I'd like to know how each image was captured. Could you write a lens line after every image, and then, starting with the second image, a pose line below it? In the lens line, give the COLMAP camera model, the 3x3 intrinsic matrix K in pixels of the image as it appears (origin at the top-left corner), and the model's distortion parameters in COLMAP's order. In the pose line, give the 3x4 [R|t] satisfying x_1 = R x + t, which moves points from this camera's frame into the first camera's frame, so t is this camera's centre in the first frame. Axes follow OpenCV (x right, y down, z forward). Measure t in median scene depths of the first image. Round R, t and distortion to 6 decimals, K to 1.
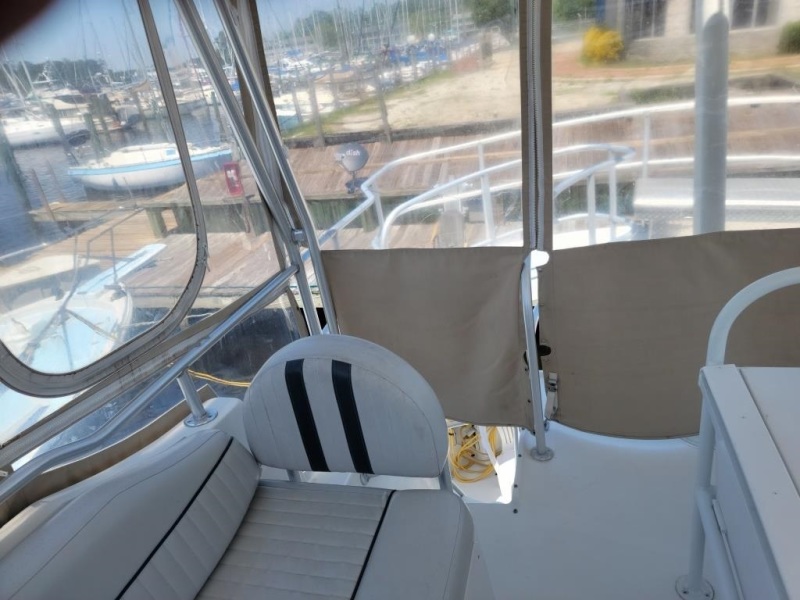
lens RADIAL K [[549.9, 0, 400.0], [0, 549.9, 300.0], [0, 0, 1]] dist [0.044594, -0.029772]
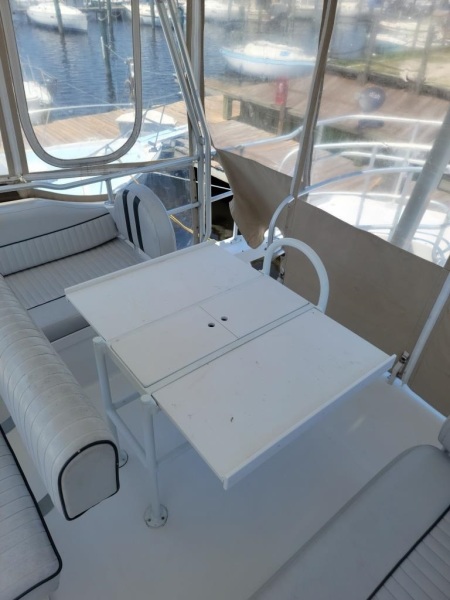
lens RADIAL K [[423.0, 0, 224.4], [0, 423.0, 303.0], [0, 0, 1]] dist [0.049286, -0.043016]
pose [[0.847075, 0.432439, -0.308967, 0.129951], [-0.347571, 0.890533, 0.293505, -0.016410], [0.402069, -0.141233, 0.904651, -0.074414]]
